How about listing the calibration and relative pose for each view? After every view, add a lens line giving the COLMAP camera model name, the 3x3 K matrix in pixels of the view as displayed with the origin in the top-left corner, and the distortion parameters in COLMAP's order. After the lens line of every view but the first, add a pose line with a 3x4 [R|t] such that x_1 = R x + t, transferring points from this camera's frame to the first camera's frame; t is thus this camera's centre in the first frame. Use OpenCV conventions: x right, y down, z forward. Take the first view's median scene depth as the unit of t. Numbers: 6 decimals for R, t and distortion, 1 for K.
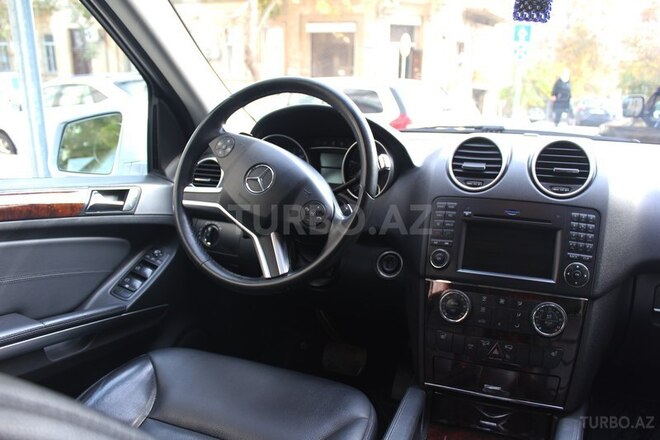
lens RADIAL K [[542.1, 0, 330.0], [0, 542.1, 220.0], [0, 0, 1]] dist [-0.112033, 0.004372]
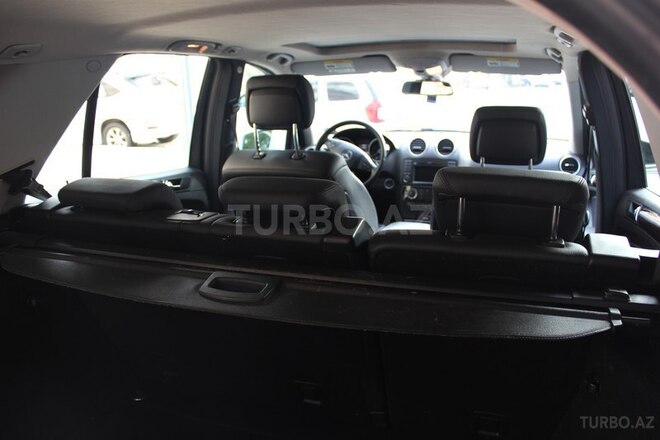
lens RADIAL K [[568.8, 0, 330.0], [0, 568.8, 220.0], [0, 0, 1]] dist [-0.120927, 0.010550]
pose [[0.996534, -0.054245, 0.063064, -0.447651], [0.051256, 0.997527, 0.048094, 0.128050], [-0.065516, -0.044695, 0.996850, -2.197073]]
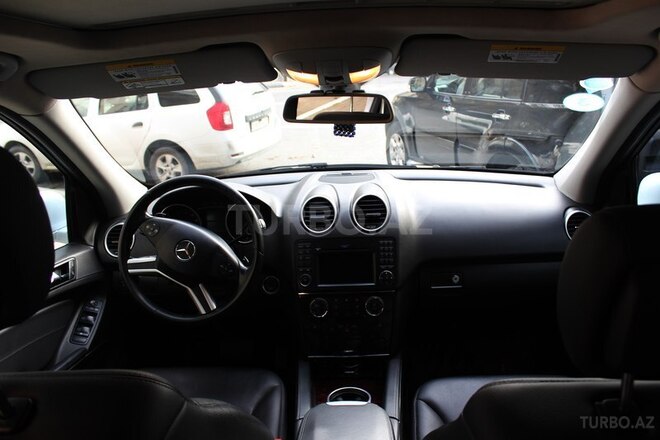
lens RADIAL K [[568.8, 0, 330.0], [0, 568.8, 220.0], [0, 0, 1]] dist [-0.120927, 0.010550]
pose [[0.936778, -0.151742, 0.315311, -0.235579], [0.128927, 0.987365, 0.092129, -0.252764], [-0.325307, -0.045652, 0.944506, -0.616126]]
